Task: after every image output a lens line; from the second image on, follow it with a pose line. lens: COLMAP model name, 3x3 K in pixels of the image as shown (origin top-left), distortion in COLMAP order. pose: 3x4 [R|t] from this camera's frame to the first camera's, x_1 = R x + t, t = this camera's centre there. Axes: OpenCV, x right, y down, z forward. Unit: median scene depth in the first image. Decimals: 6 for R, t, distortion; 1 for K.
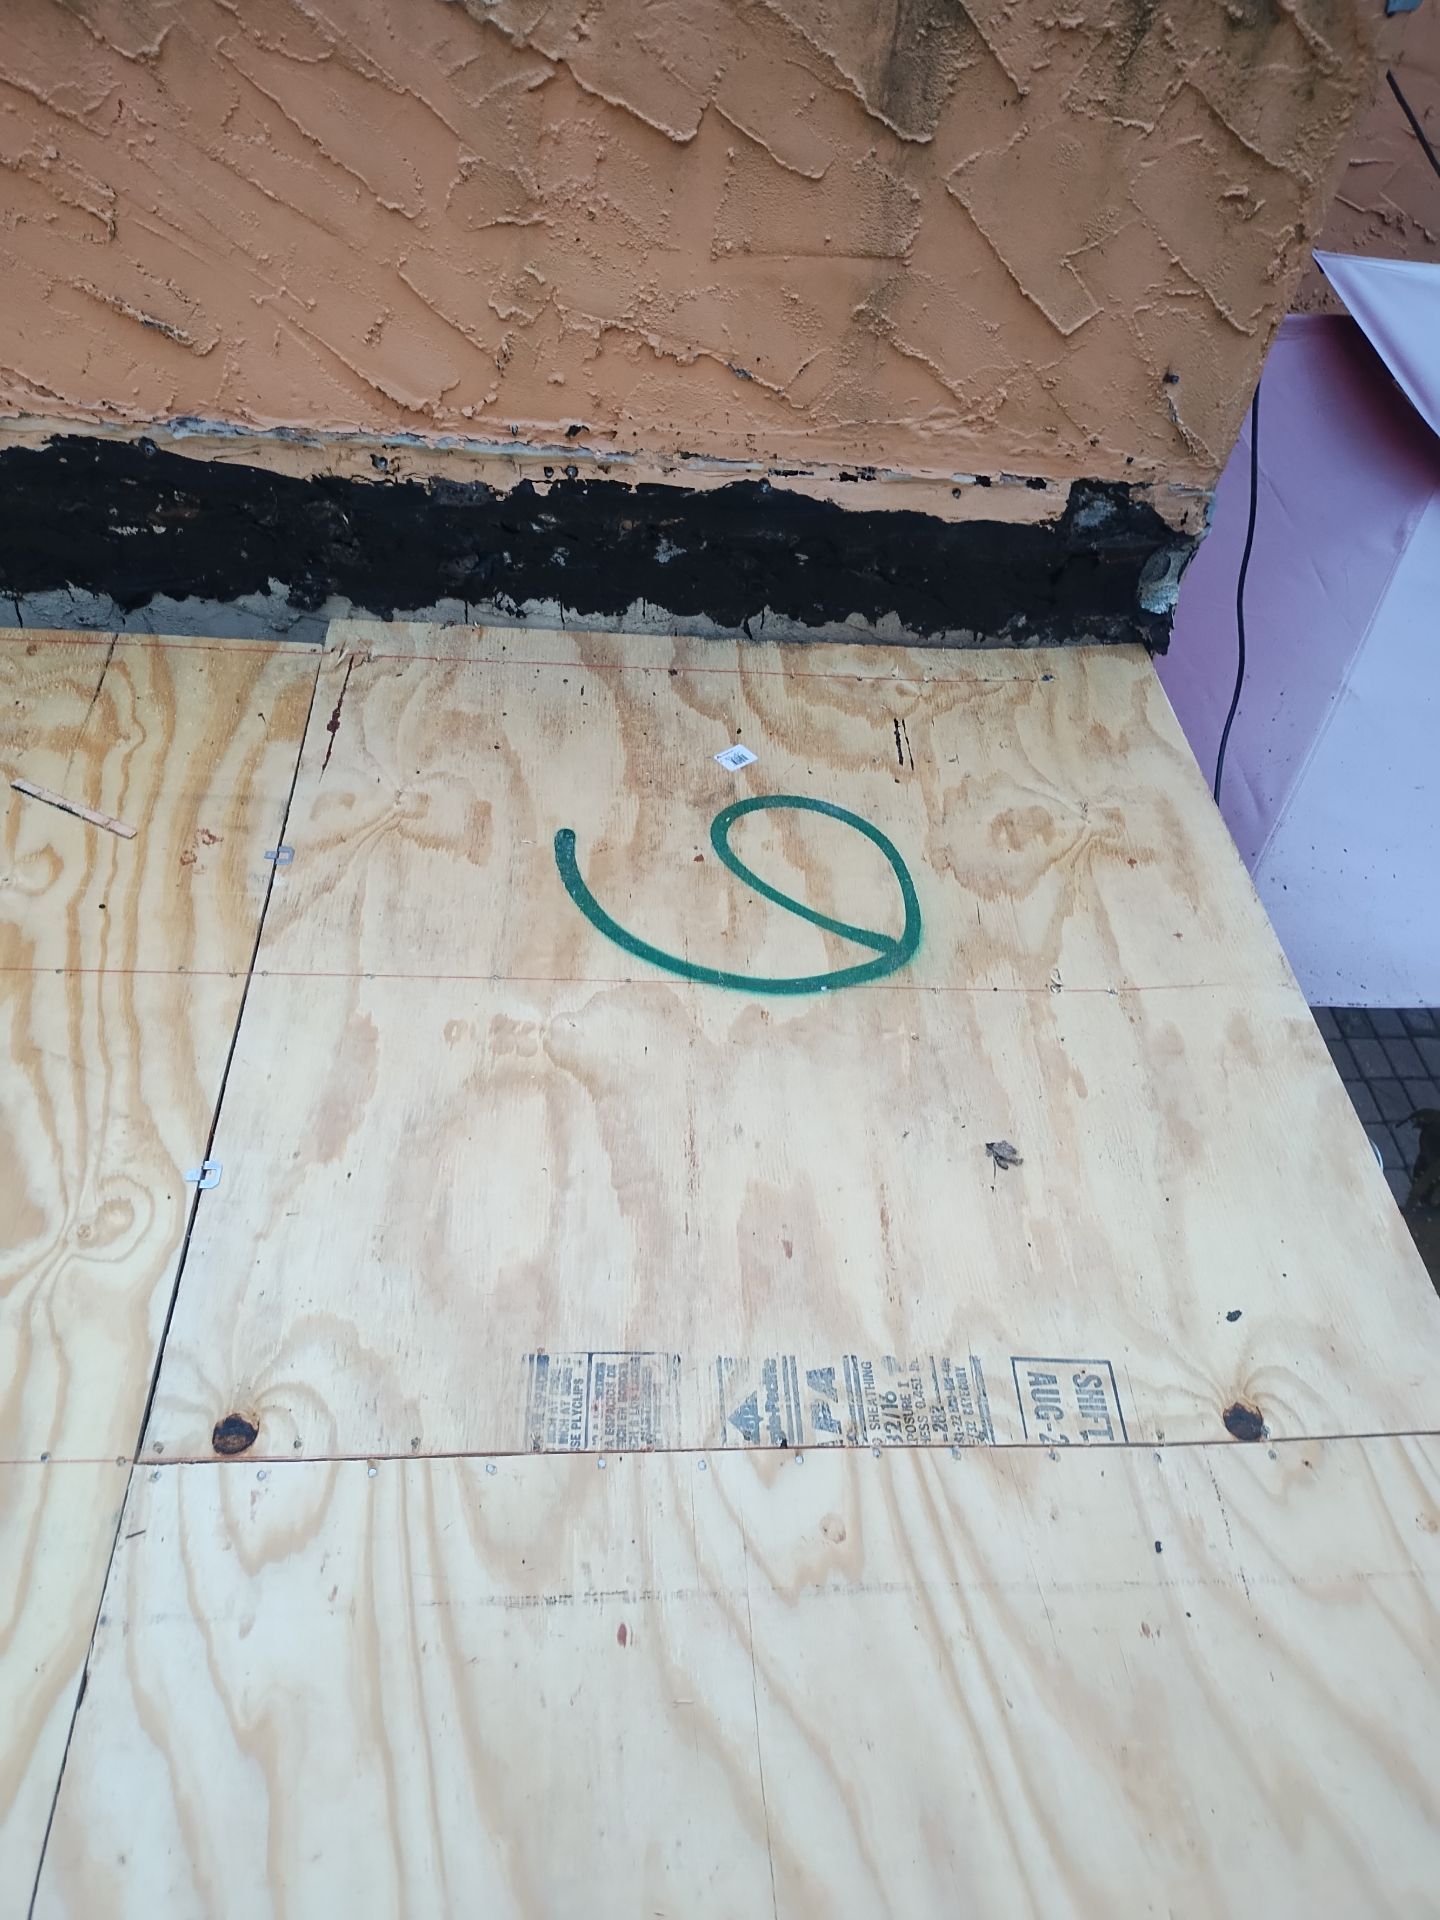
lens RADIAL K [[1451.1, 0, 723.2], [0, 1451.1, 975.5], [0, 0, 1]] dist [0.063951, -0.098390]
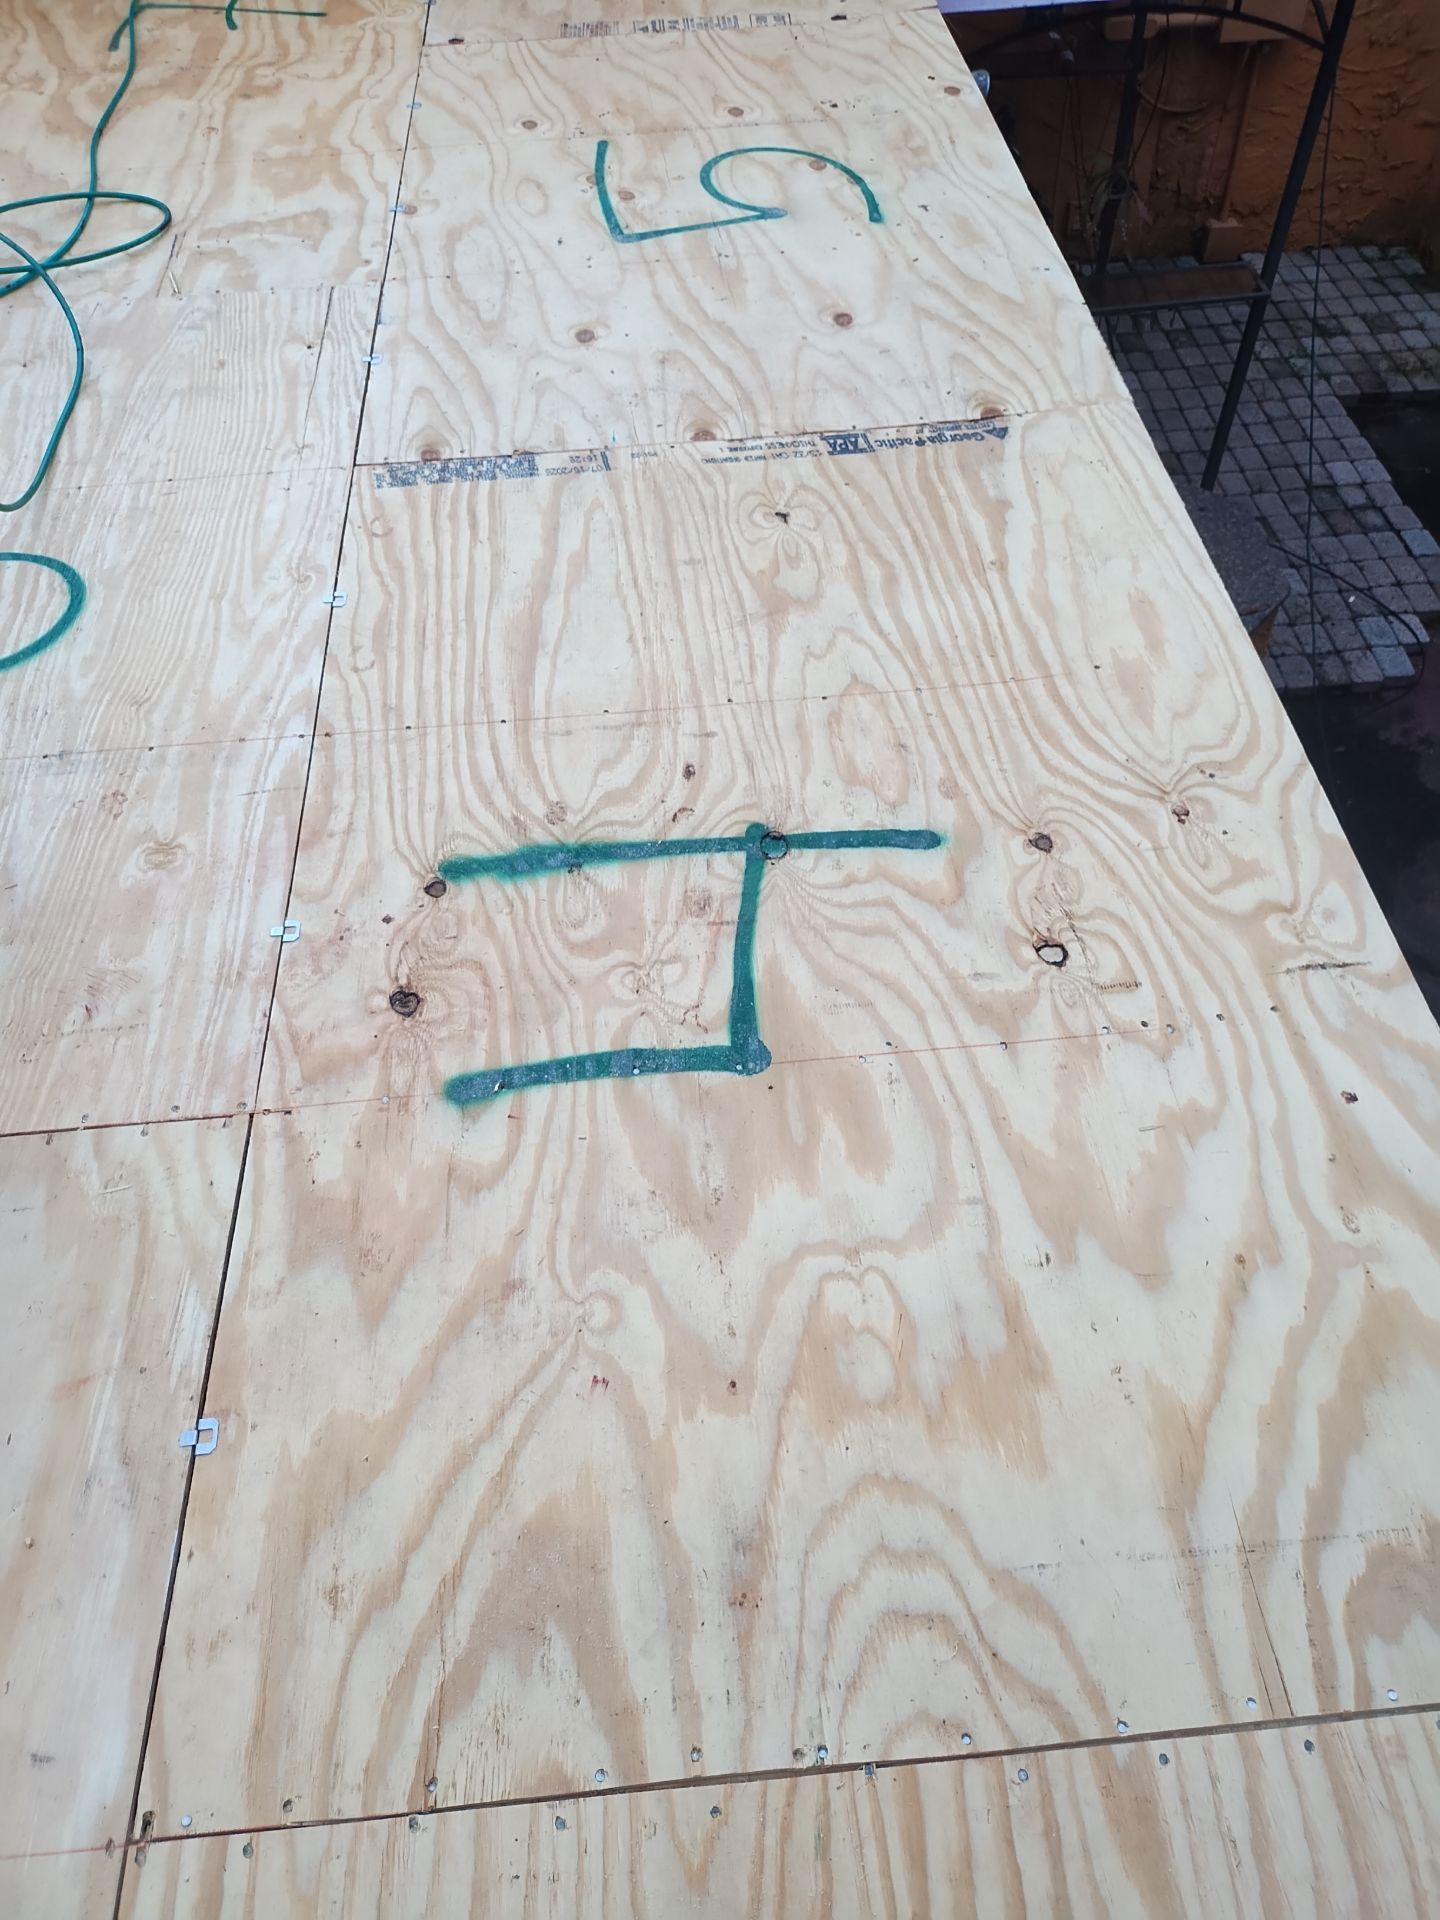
lens RADIAL K [[1451.1, 0, 723.2], [0, 1451.1, 975.5], [0, 0, 1]] dist [0.063951, -0.098390]
pose [[0.992179, -0.091564, -0.084837, 0.154760], [0.097813, 0.992547, 0.072688, 1.247422], [0.077549, -0.080417, 0.993740, -1.199165]]
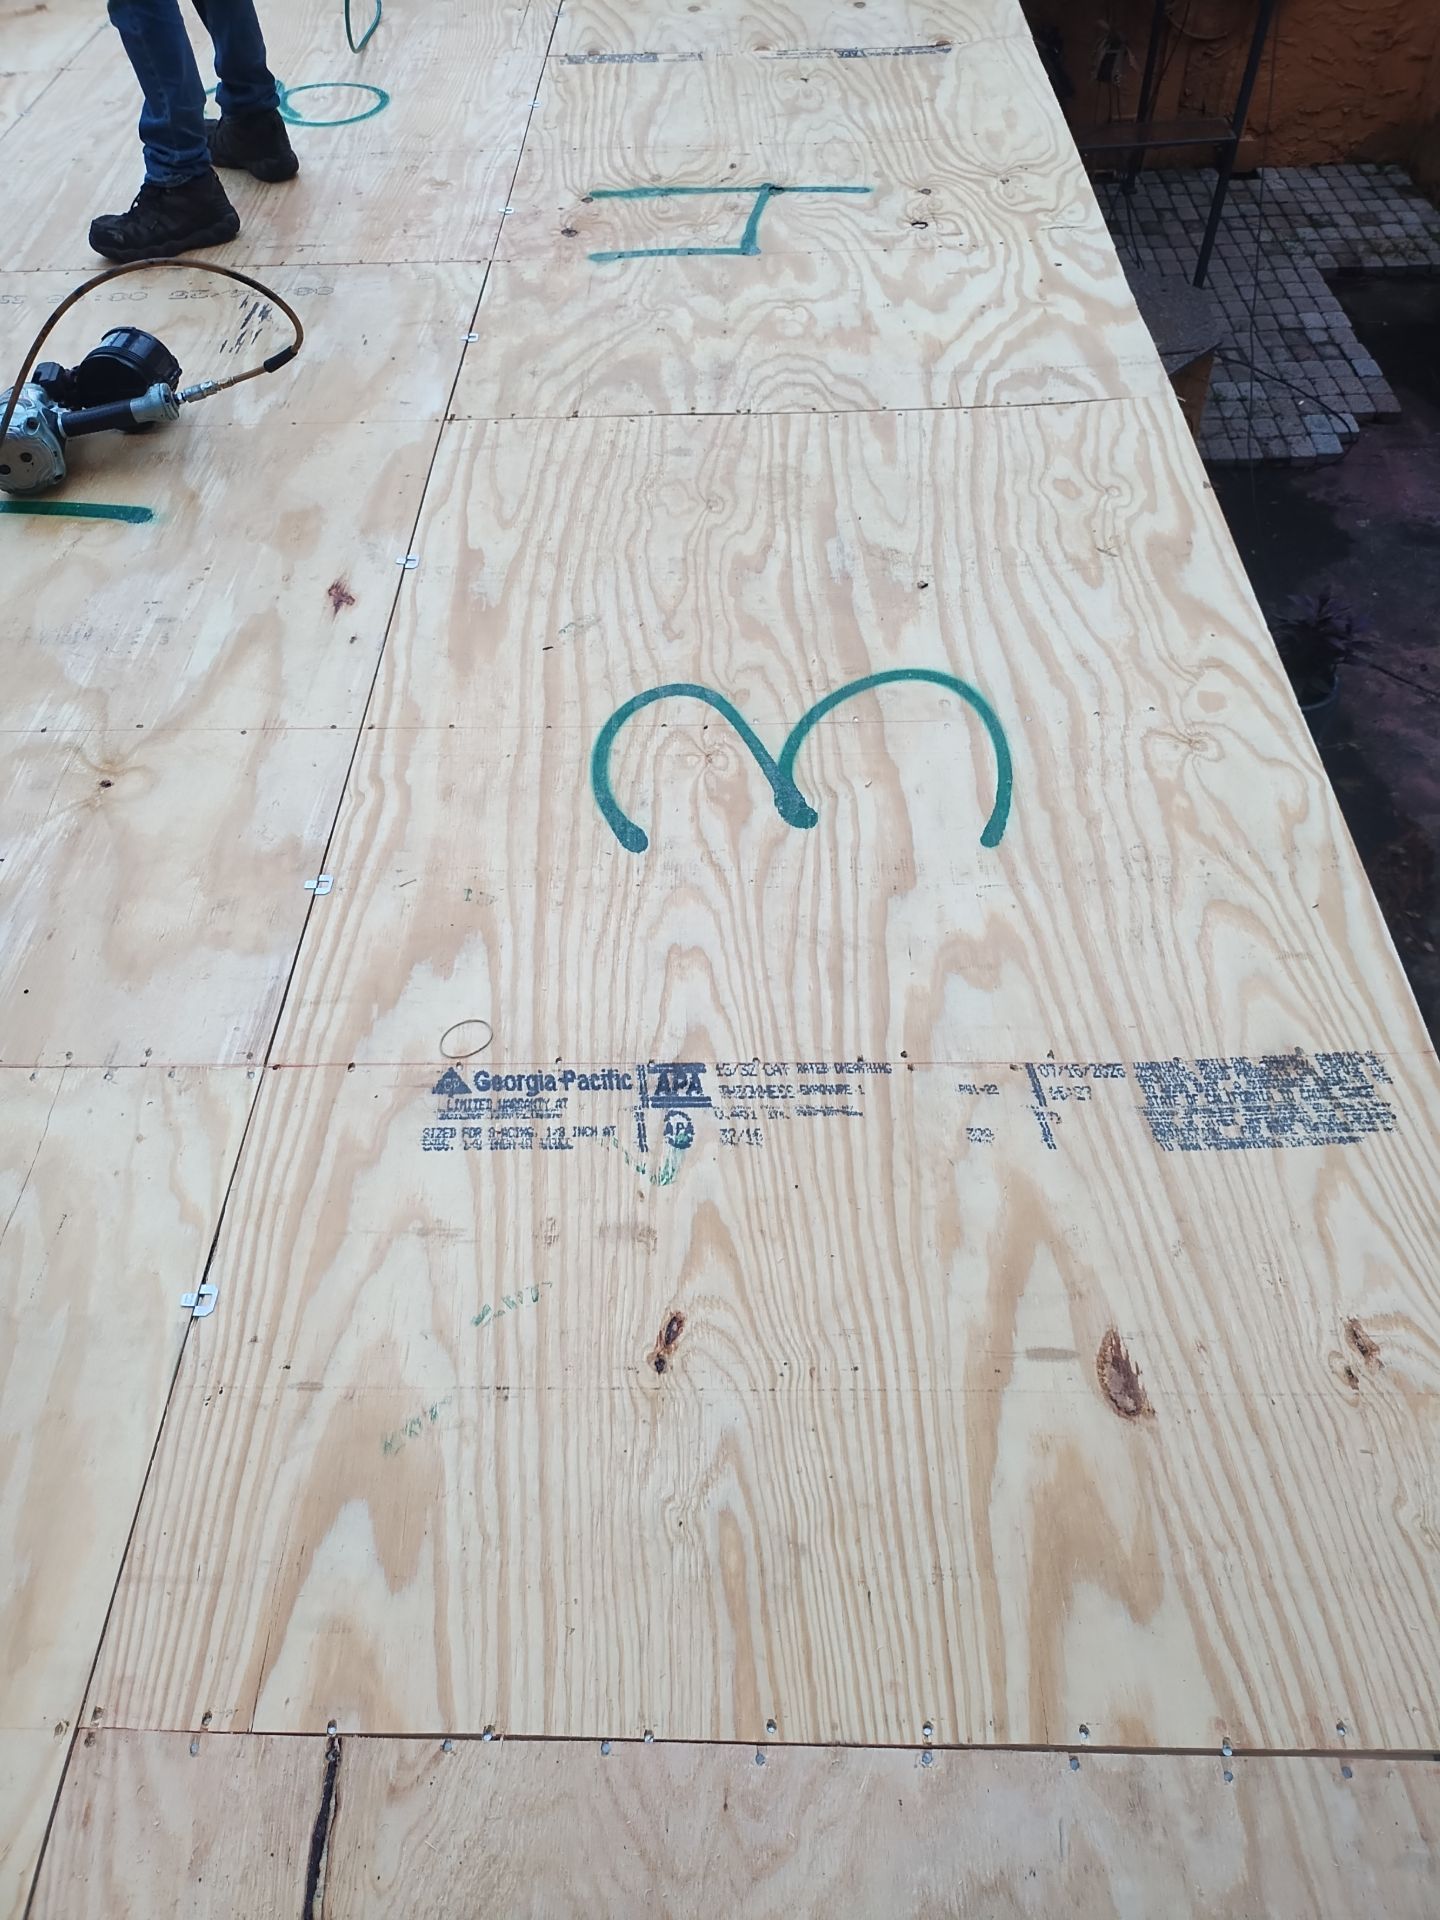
lens RADIAL K [[1470.8, 0, 720.0], [0, 1470.8, 960.0], [0, 0, 1]] dist [0.033671, -0.038801]
pose [[0.990399, -0.027882, -0.135397, 0.253029], [0.031700, 0.999156, 0.026128, 2.036835], [0.134554, -0.030169, 0.990447, -1.948515]]
